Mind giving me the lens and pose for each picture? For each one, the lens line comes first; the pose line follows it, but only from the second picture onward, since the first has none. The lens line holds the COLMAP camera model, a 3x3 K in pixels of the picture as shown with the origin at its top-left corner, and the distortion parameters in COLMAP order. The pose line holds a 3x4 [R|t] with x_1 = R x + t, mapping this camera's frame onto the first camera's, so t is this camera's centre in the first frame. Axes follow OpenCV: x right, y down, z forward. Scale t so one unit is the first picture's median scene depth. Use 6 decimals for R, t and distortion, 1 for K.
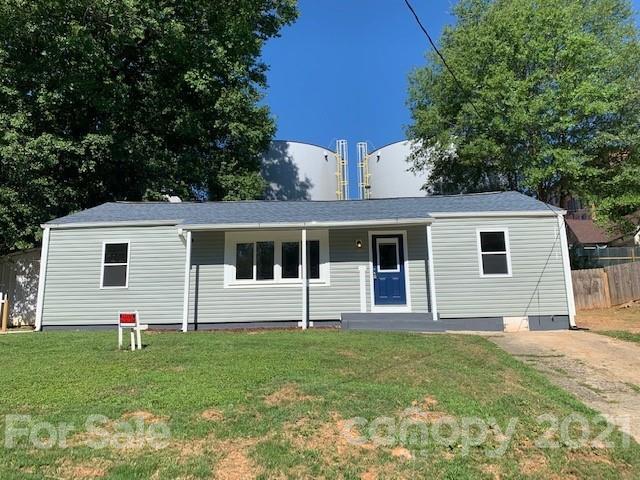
lens RADIAL K [[469.2, 0, 319.7], [0, 469.2, 229.7], [0, 0, 1]] dist [0.028264, -0.001150]
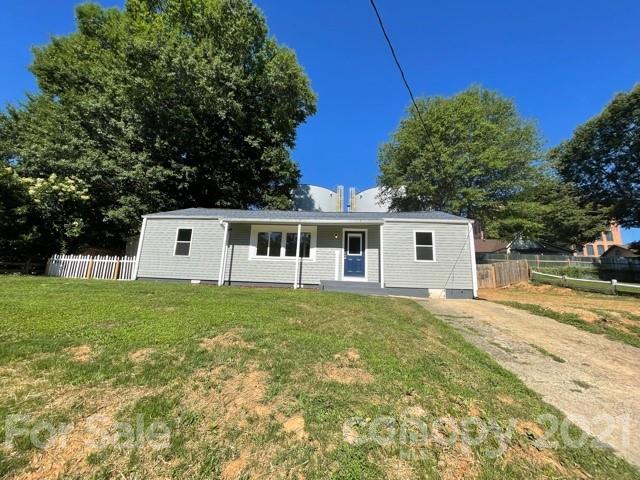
lens RADIAL K [[256.9, 0, 315.5], [0, 256.9, 240.2], [0, 0, 1]] dist [0.000129, -0.000283]
pose [[0.997453, 0.049342, -0.051506, 0.060637], [-0.048919, 0.998758, 0.009450, 0.038849], [0.051908, -0.006906, 0.998628, 0.155007]]
